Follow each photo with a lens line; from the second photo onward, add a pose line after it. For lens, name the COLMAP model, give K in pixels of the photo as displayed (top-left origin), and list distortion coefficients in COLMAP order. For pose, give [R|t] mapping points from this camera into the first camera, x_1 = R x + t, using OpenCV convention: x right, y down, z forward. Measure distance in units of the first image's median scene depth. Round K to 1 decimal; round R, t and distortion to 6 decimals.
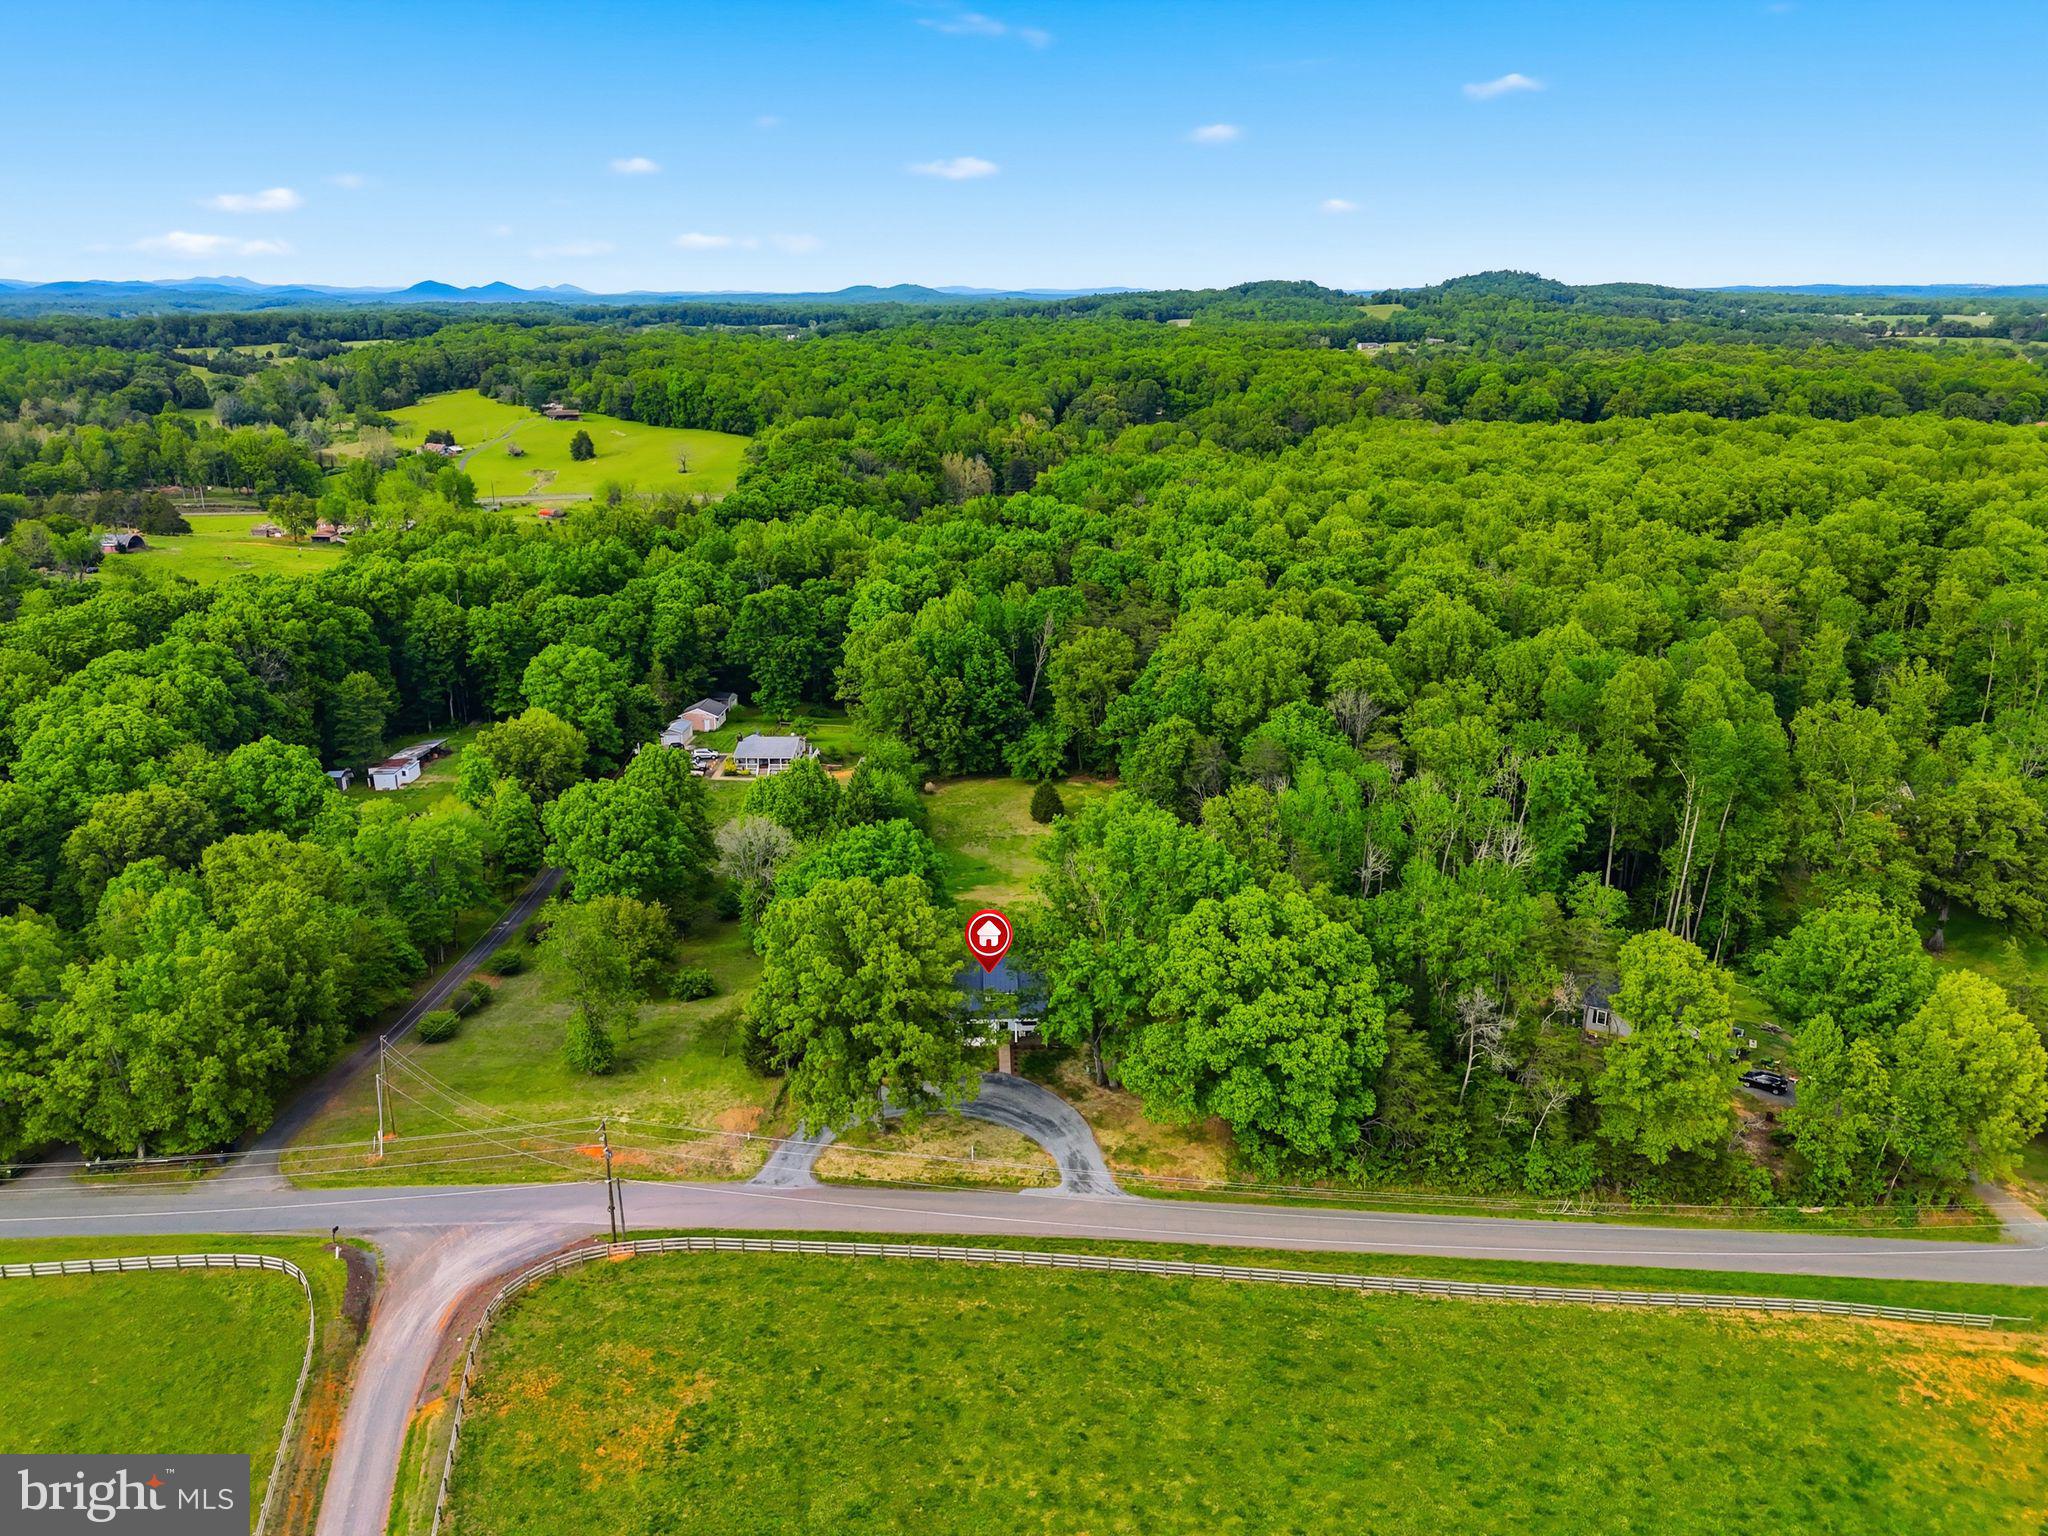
lens RADIAL K [[1509.9, 0, 1024.0], [0, 1509.9, 768.0], [0, 0, 1]] dist [0.075454, -0.079844]
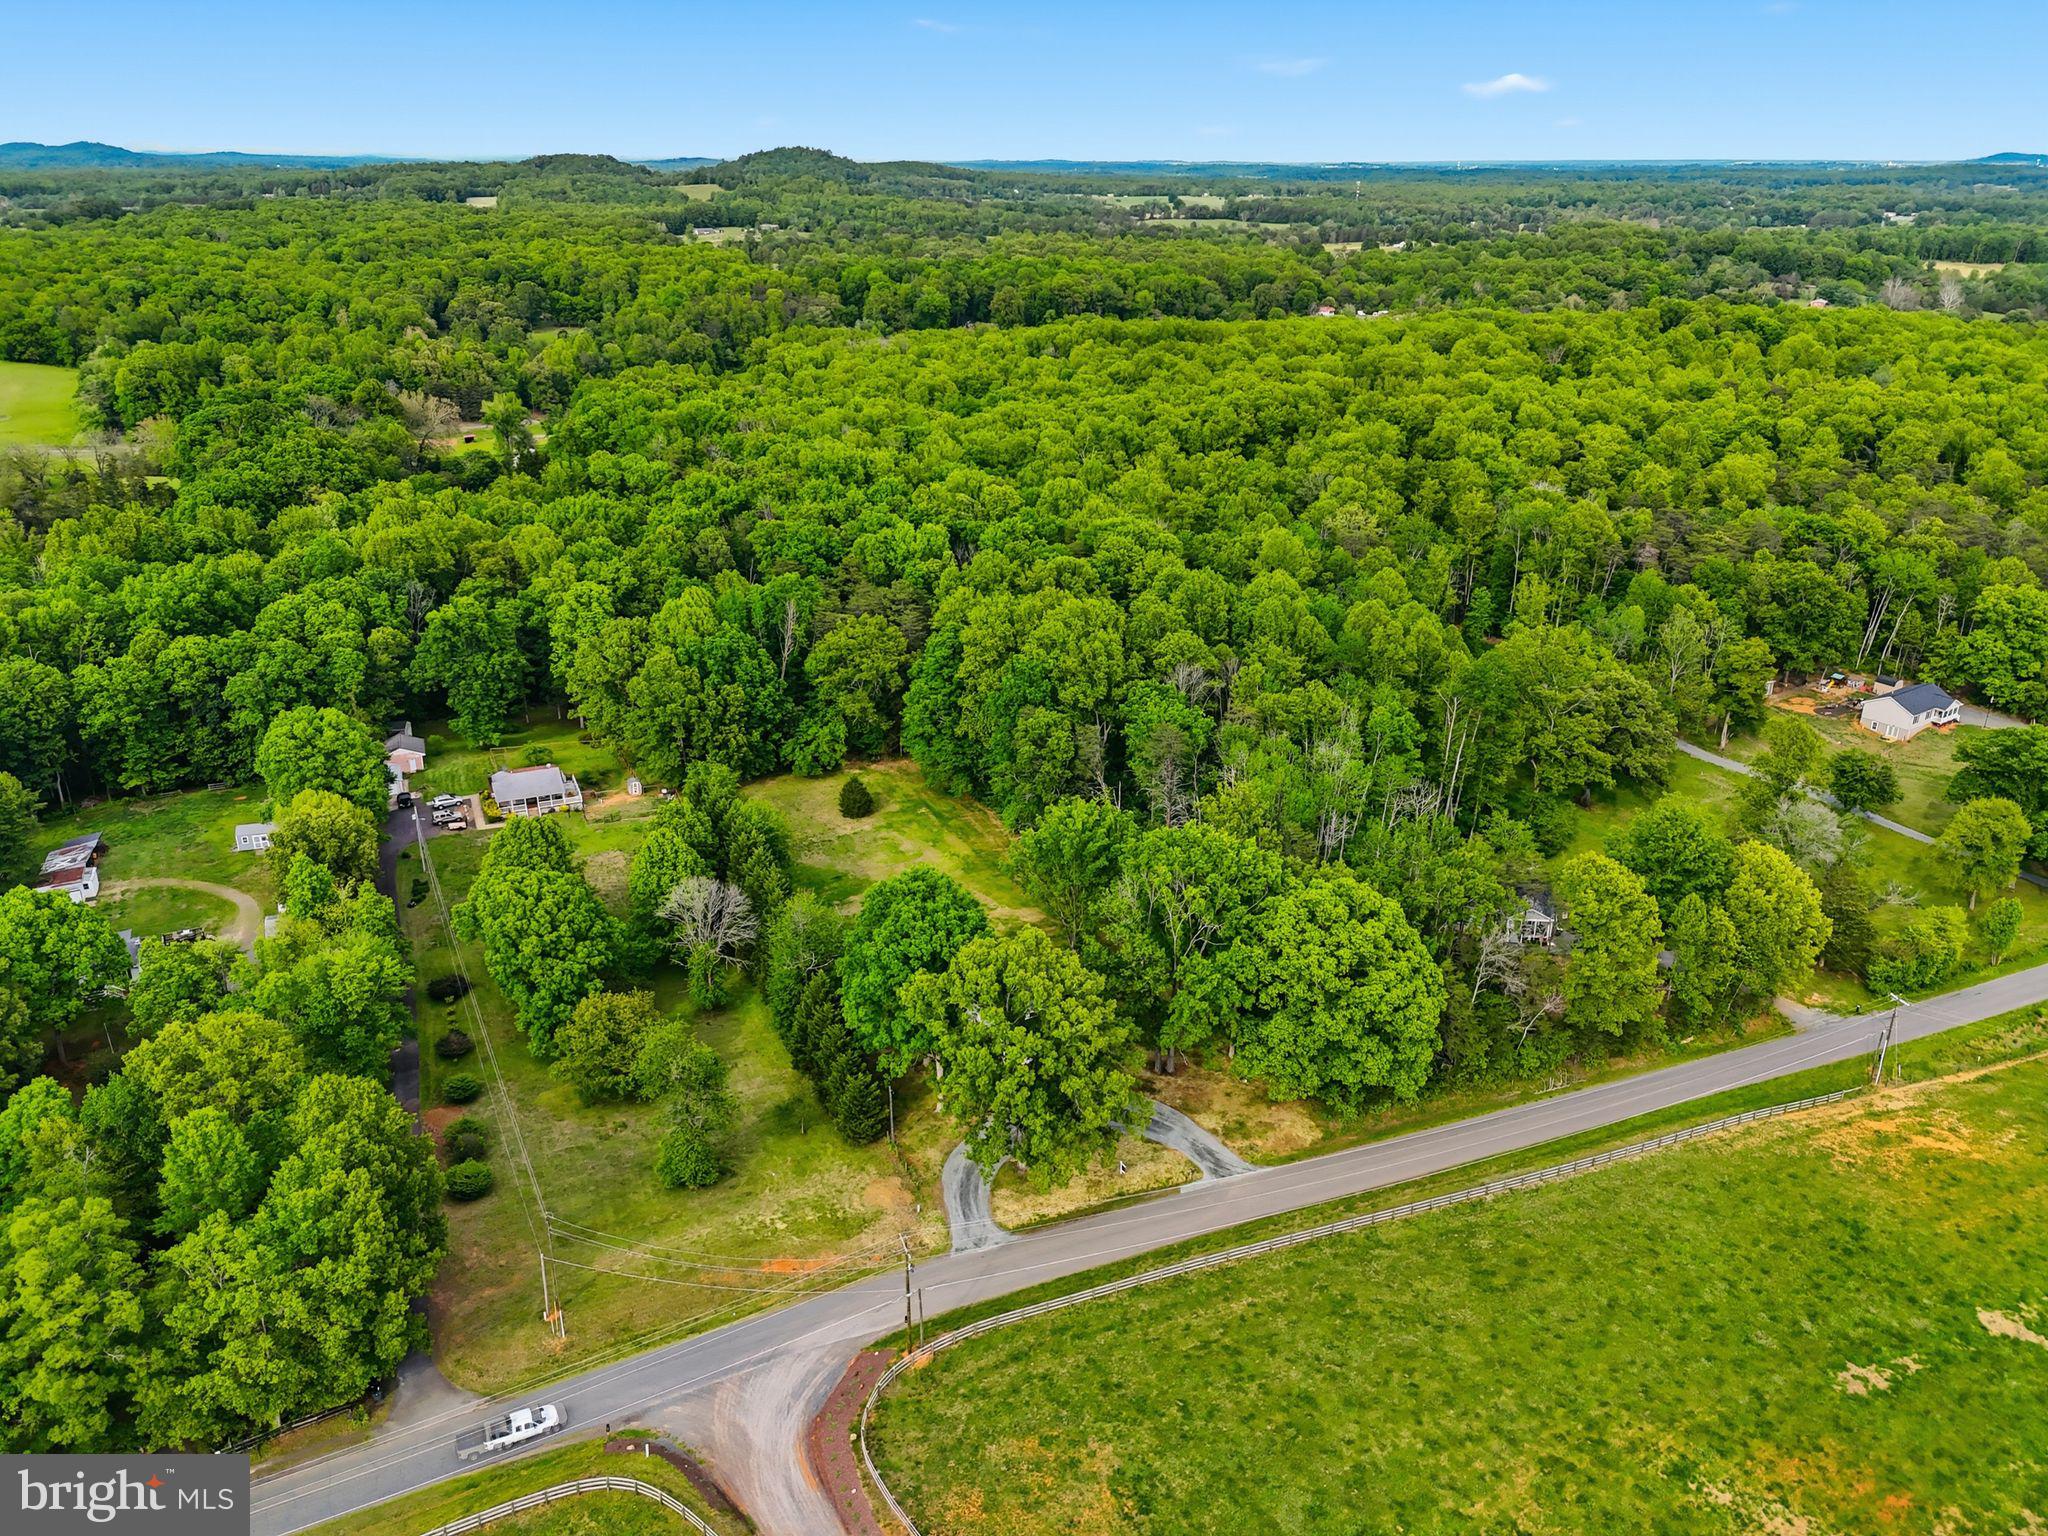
lens RADIAL K [[1509.9, 0, 1024.0], [0, 1509.9, 768.0], [0, 0, 1]] dist [0.075454, -0.079844]
pose [[0.900504, -0.156078, 0.405872, -0.510806], [0.123947, 0.986775, 0.104465, -0.154909], [-0.416809, -0.043764, 0.907940, 0.060090]]
